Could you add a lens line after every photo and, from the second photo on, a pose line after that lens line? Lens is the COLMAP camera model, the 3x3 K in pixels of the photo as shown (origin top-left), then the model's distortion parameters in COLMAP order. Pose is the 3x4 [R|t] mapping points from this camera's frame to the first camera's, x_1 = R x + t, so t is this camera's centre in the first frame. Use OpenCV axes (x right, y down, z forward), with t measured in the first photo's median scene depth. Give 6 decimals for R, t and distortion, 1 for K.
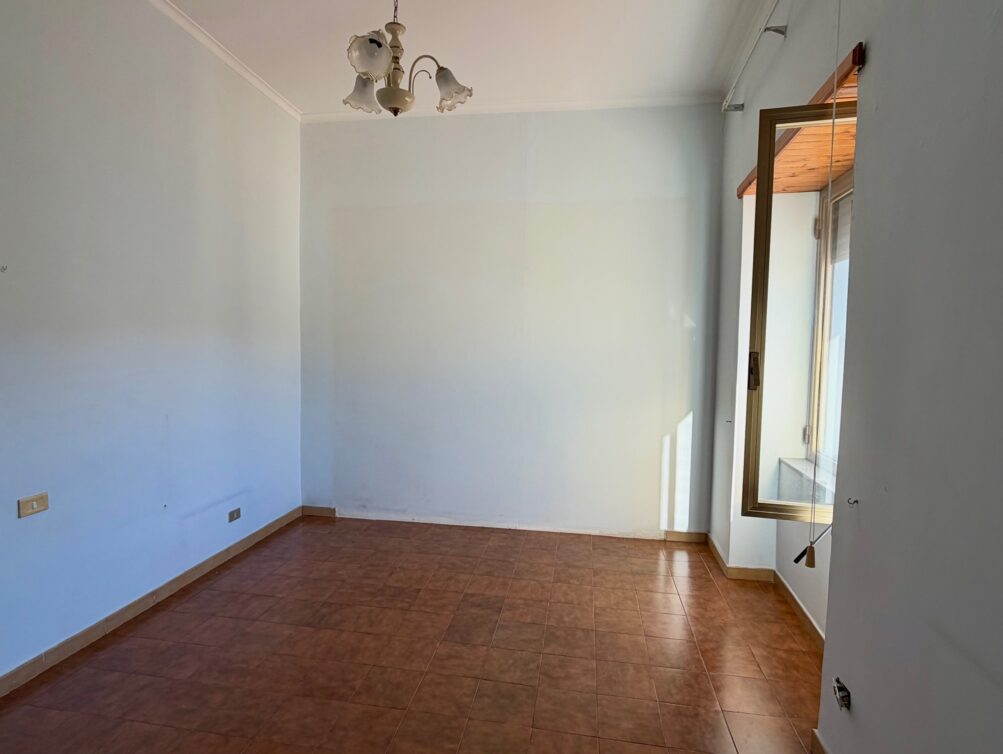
lens RADIAL K [[493.6, 0, 497.8], [0, 493.6, 375.8], [0, 0, 1]] dist [0.000008, 0.000282]
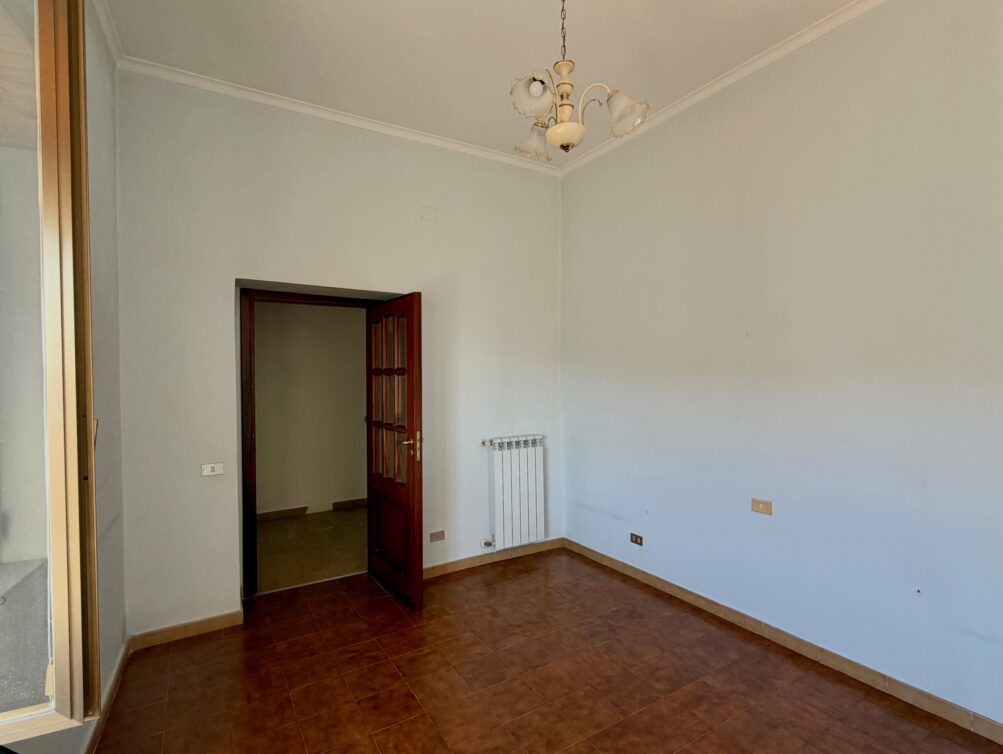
lens RADIAL K [[493.6, 0, 497.8], [0, 493.6, 375.8], [0, 0, 1]] dist [0.000008, 0.000282]
pose [[-0.737474, 0.006736, -0.675342, 0.489681], [-0.041795, 0.997579, 0.055590, -0.137064], [0.674082, 0.069222, -0.735406, 1.464944]]
